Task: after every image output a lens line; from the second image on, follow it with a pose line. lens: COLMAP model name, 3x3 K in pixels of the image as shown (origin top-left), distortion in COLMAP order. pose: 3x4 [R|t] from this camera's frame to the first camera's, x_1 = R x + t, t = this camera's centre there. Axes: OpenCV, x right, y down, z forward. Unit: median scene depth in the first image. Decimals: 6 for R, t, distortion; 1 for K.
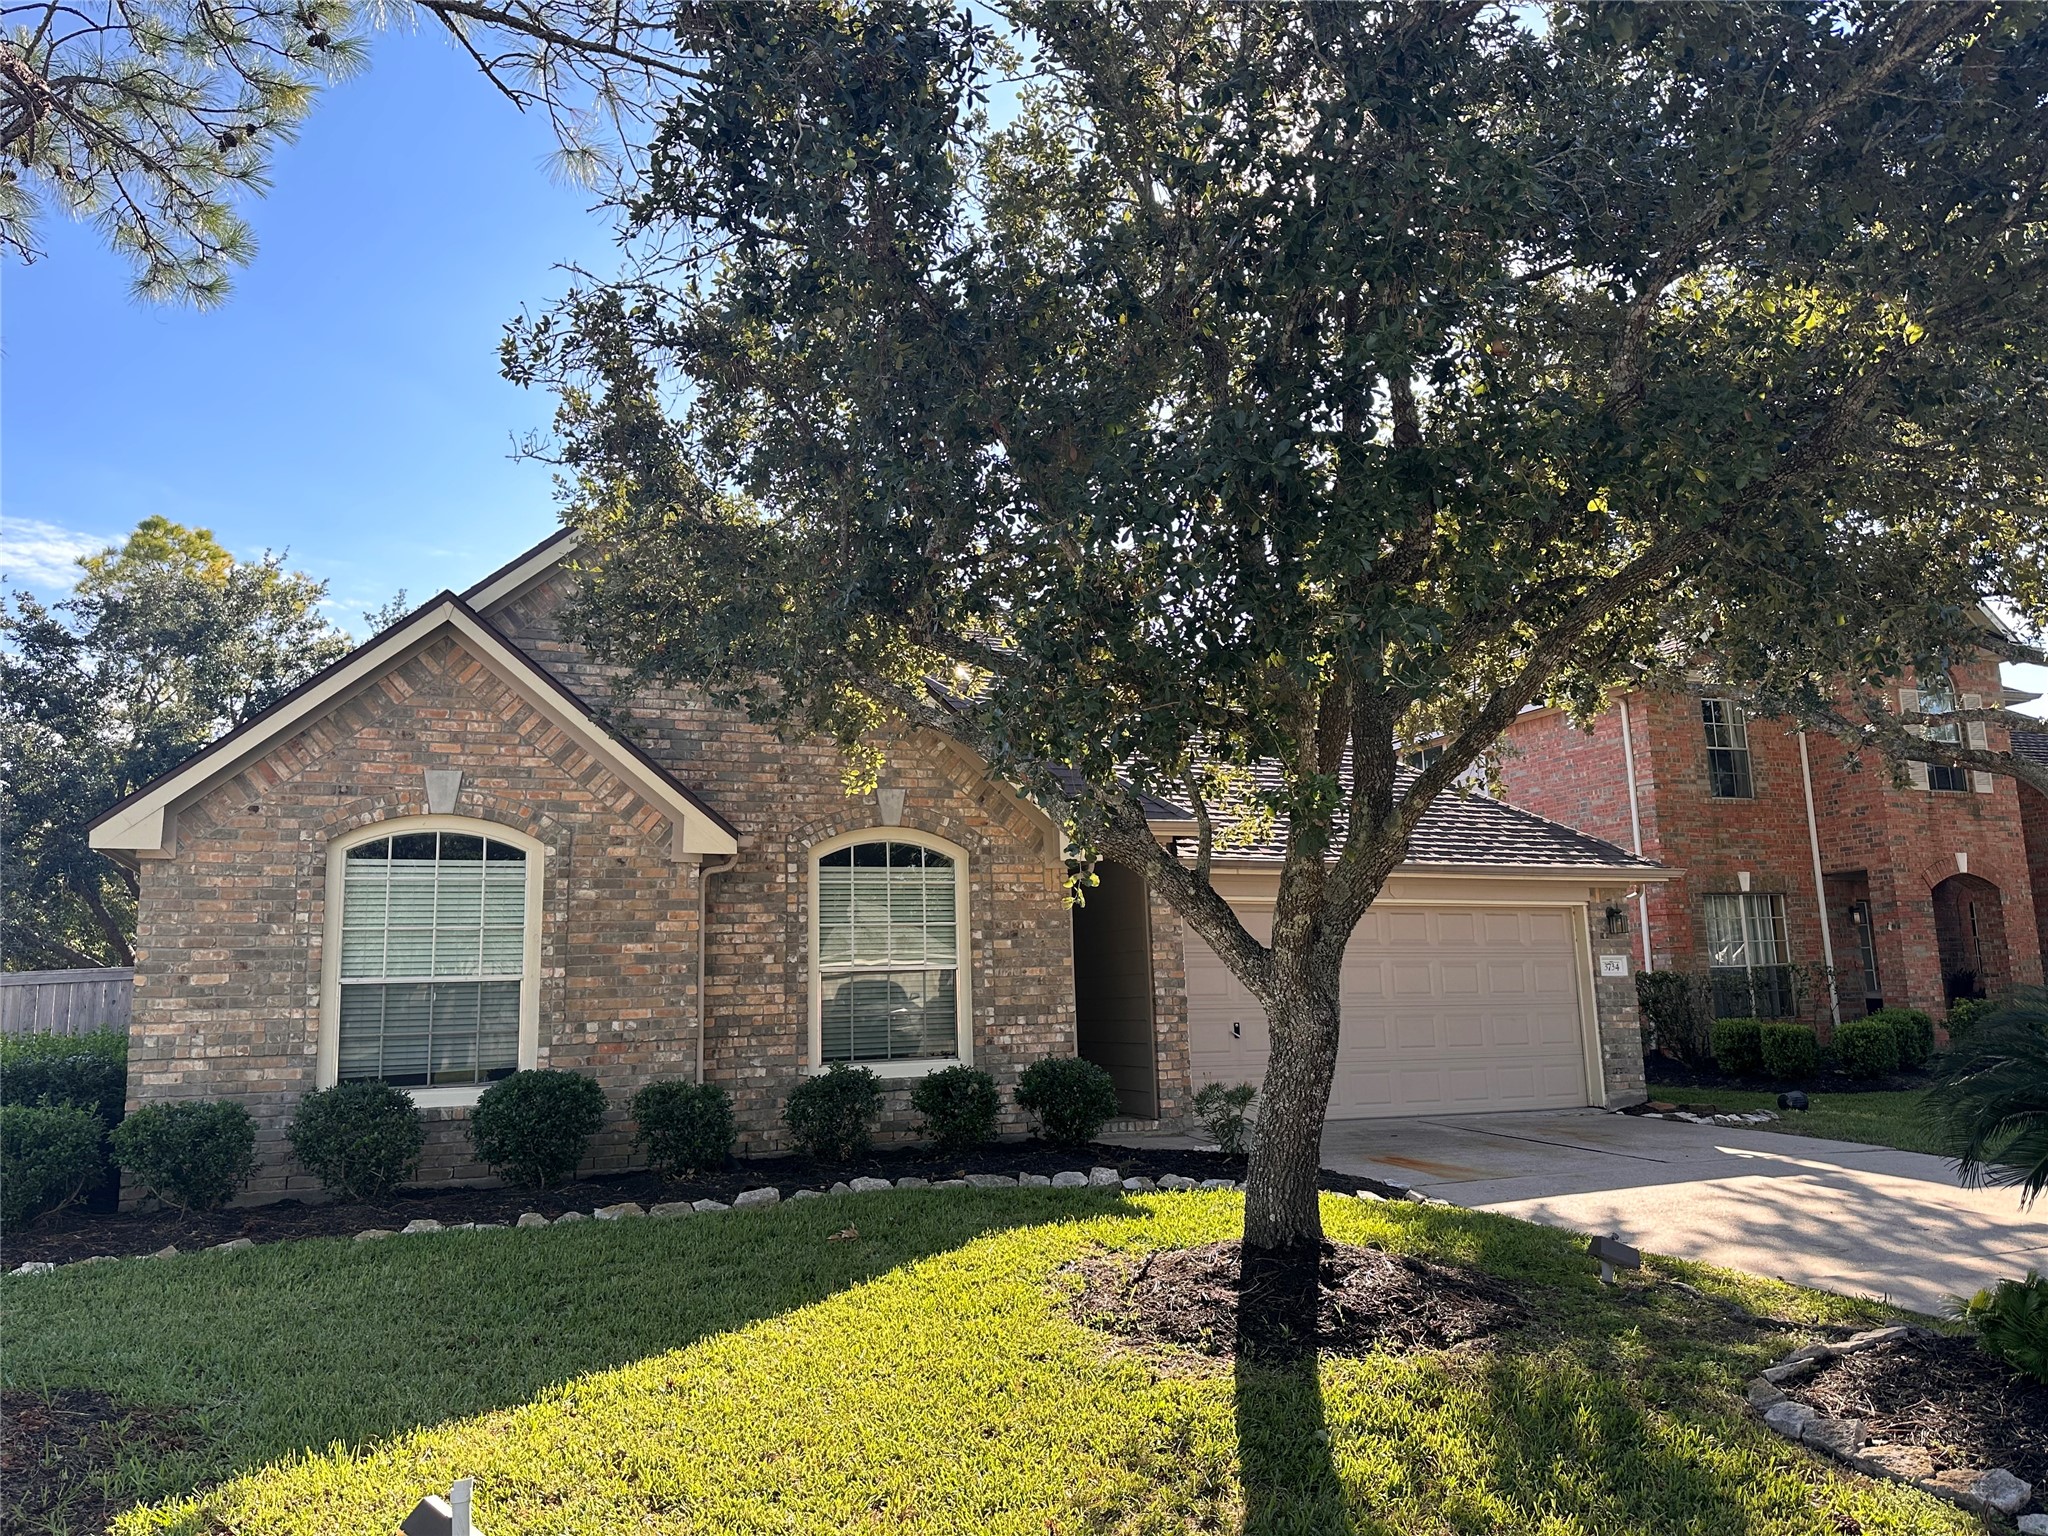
lens RADIAL K [[1453.2, 0, 1024.0], [0, 1453.2, 768.0], [0, 0, 1]] dist [0.170344, -0.310059]
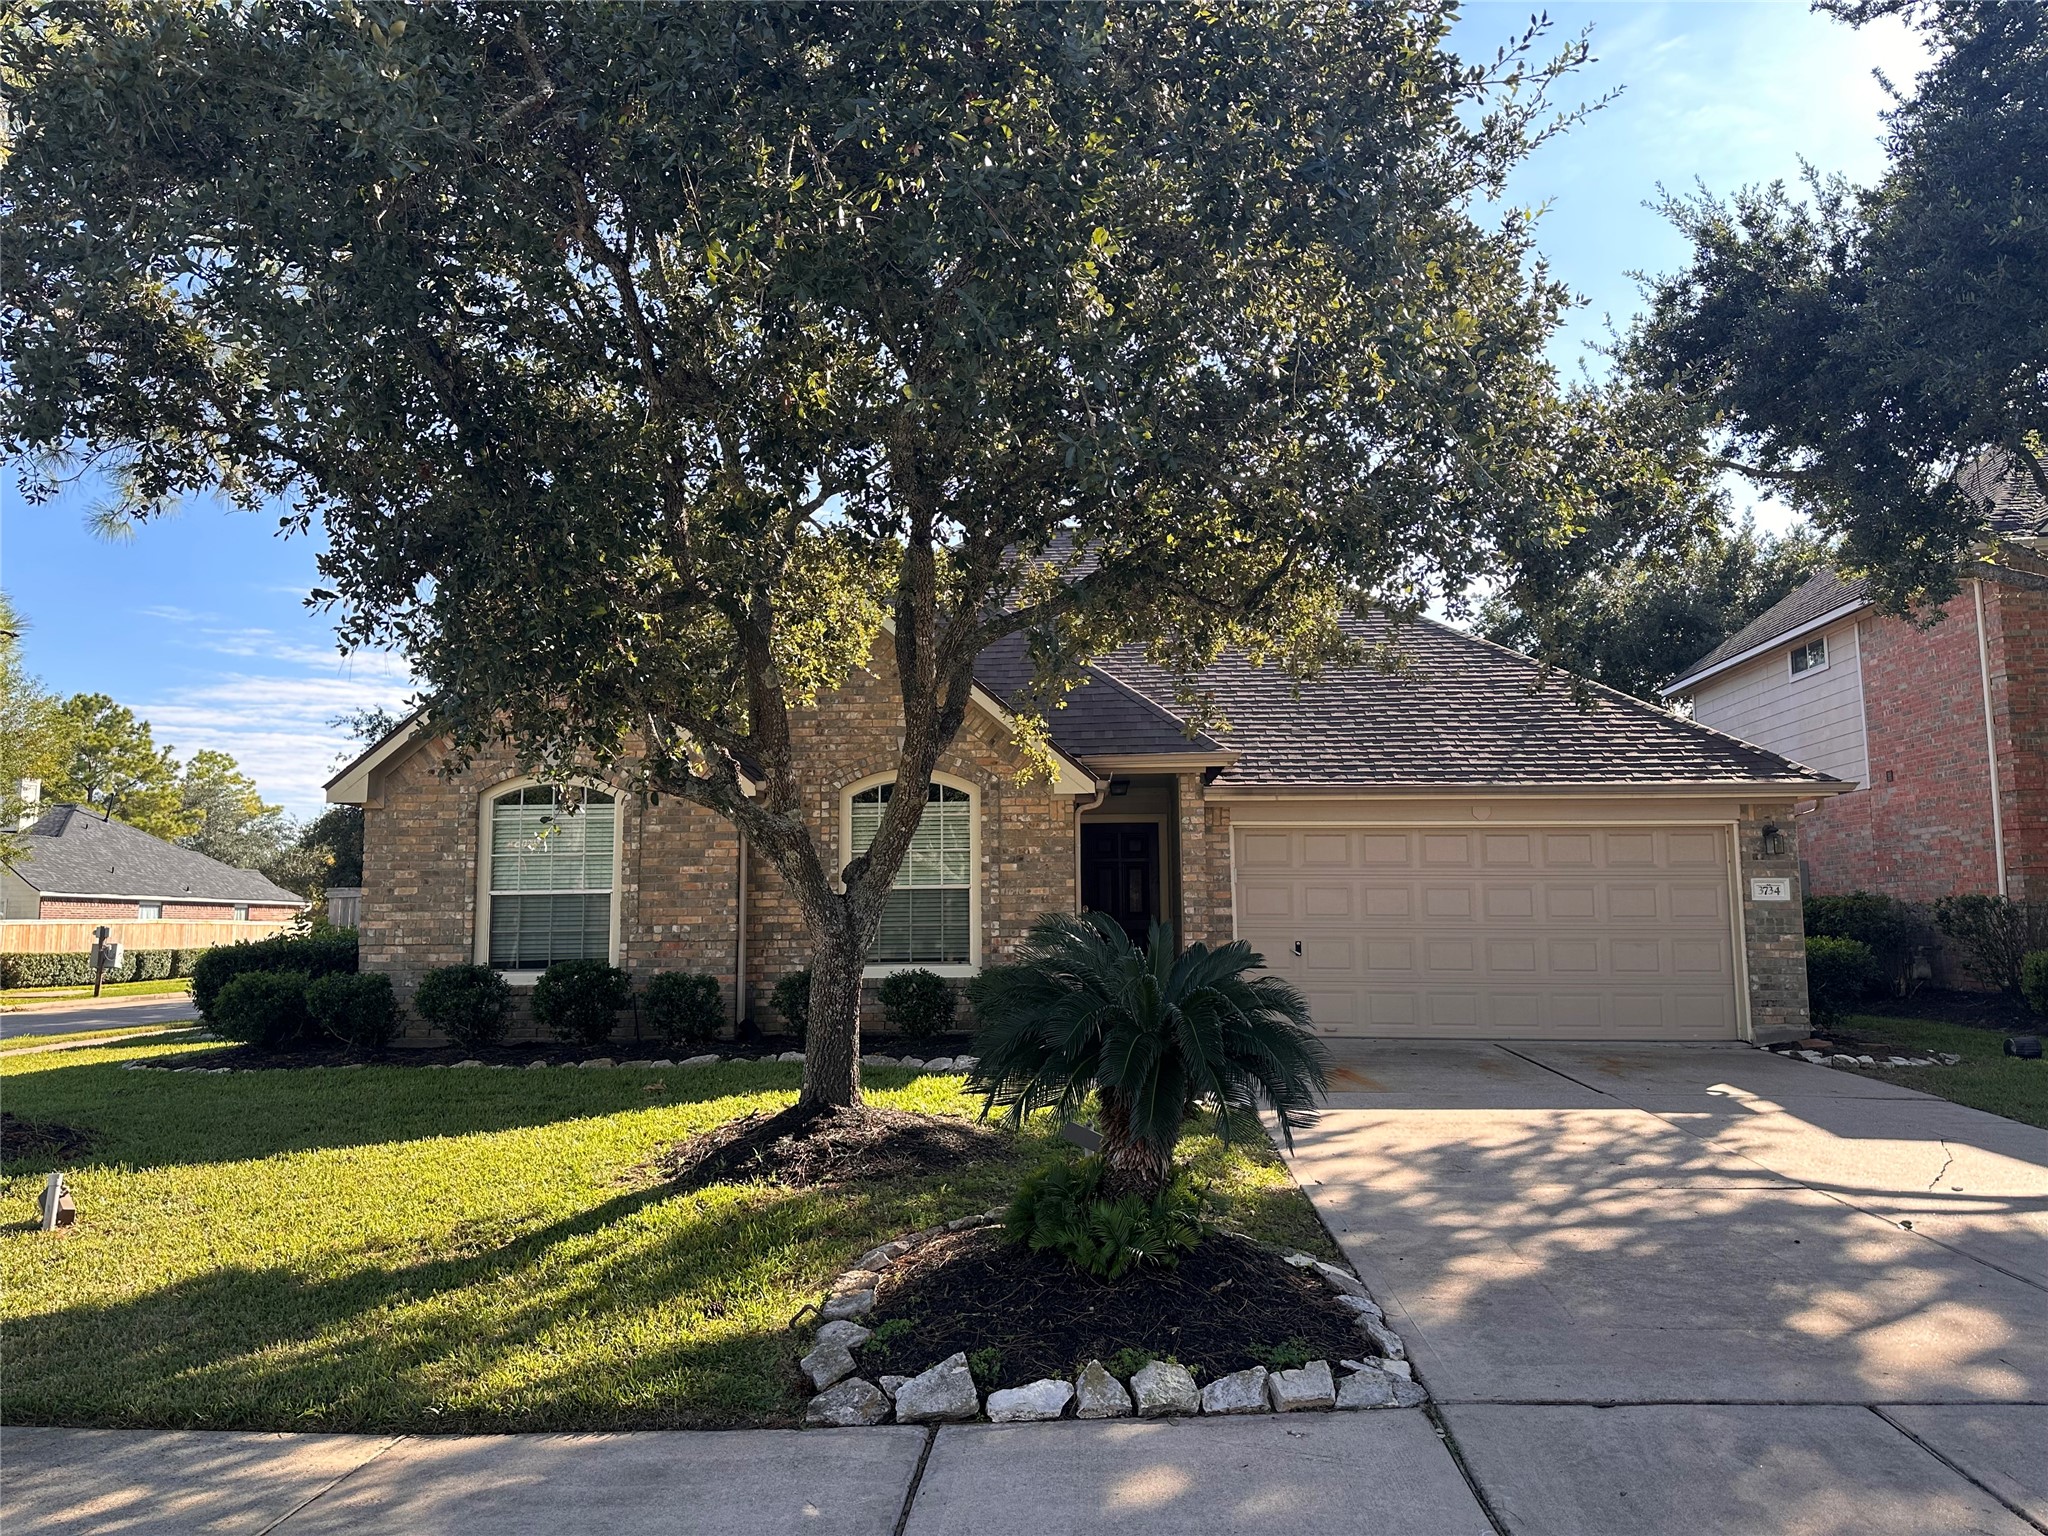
lens RADIAL K [[1453.2, 0, 1024.0], [0, 1453.2, 768.0], [0, 0, 1]] dist [0.170344, -0.310059]
pose [[0.896378, -0.027076, -0.442463, 0.532768], [0.053259, 0.997481, 0.046857, -0.010829], [0.440080, -0.065567, 0.895562, -0.017889]]
